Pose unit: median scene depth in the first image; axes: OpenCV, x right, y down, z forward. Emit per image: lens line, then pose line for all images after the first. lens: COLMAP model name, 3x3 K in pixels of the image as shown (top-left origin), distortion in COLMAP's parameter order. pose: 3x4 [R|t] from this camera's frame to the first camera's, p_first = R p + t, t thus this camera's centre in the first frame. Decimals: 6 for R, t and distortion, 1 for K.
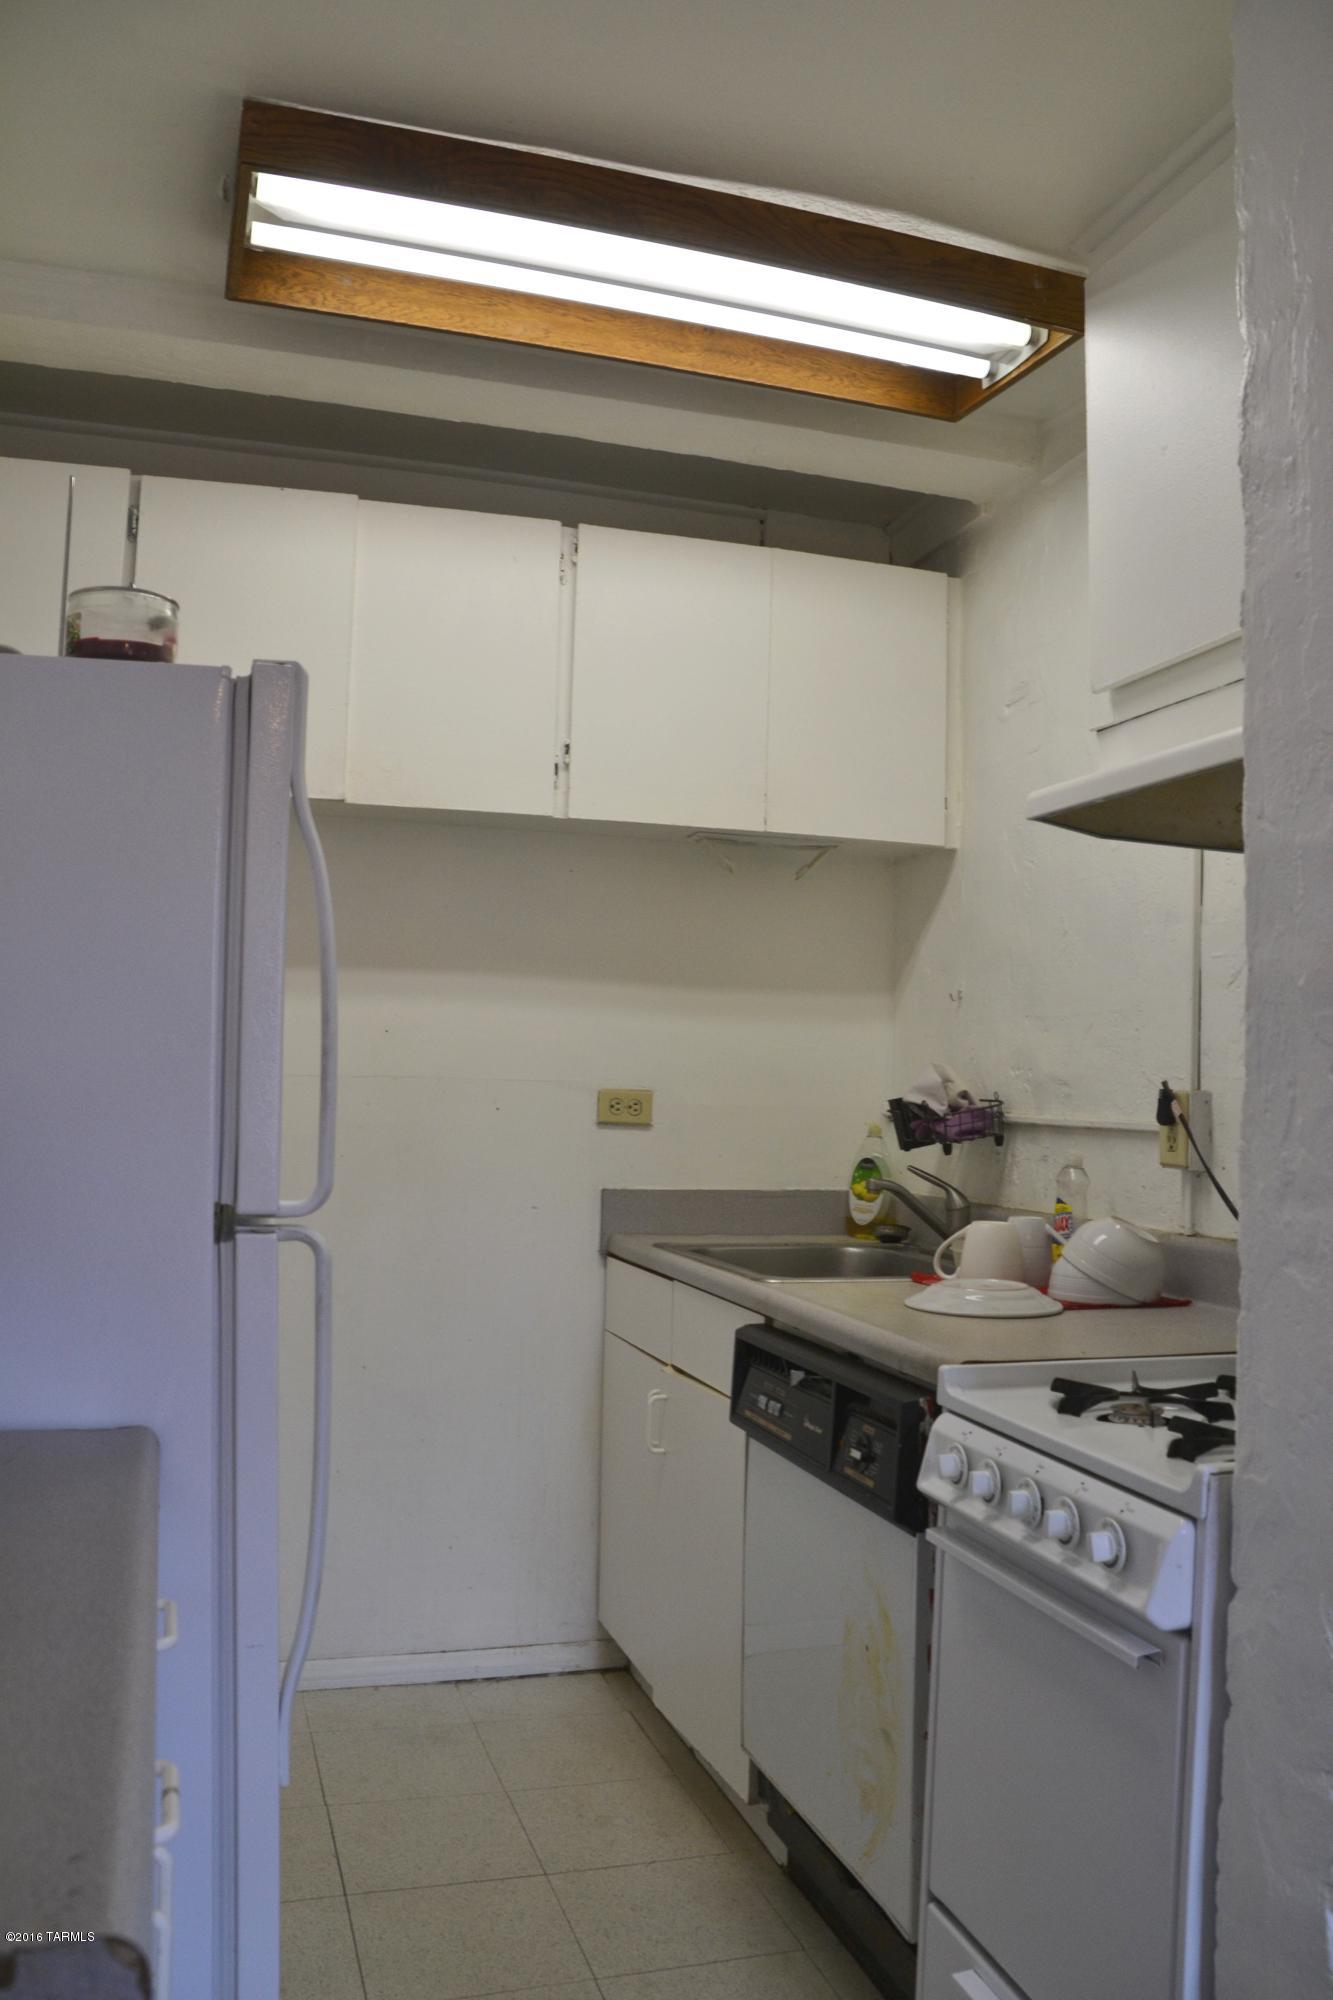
lens RADIAL K [[1666.9, 0, 666.5], [0, 1666.9, 1000.0], [0, 0, 1]] dist [-0.191529, 0.155057]
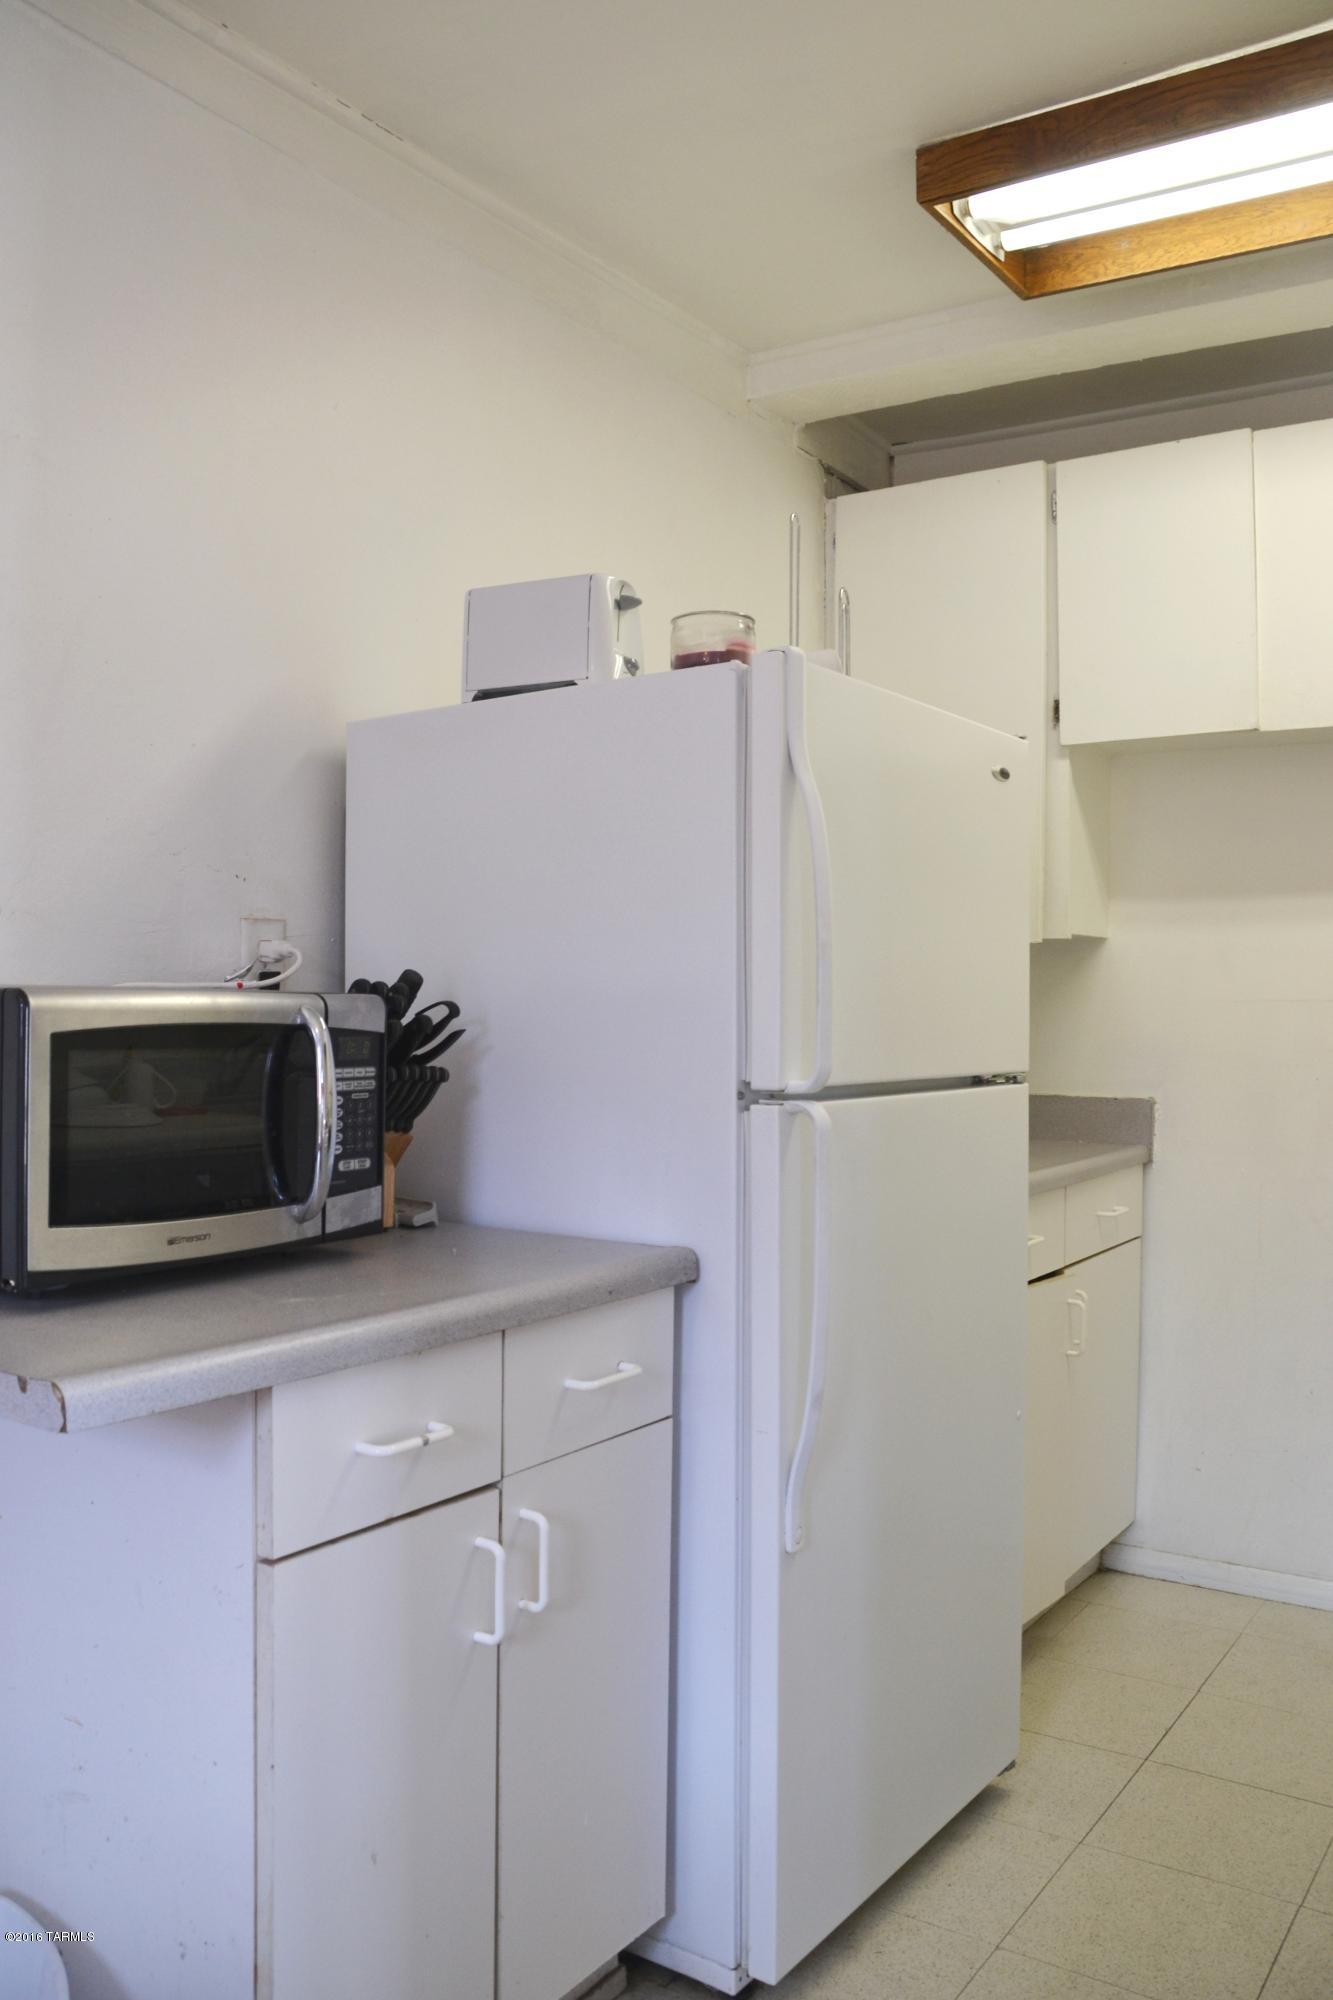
lens RADIAL K [[1666.9, 0, 666.5], [0, 1666.9, 1000.0], [0, 0, 1]] dist [-0.191529, 0.155057]
pose [[0.600982, -0.018791, -0.799042, 0.451423], [0.038482, 0.999244, 0.005445, 0.032337], [0.798336, -0.034021, 0.601251, 0.111786]]
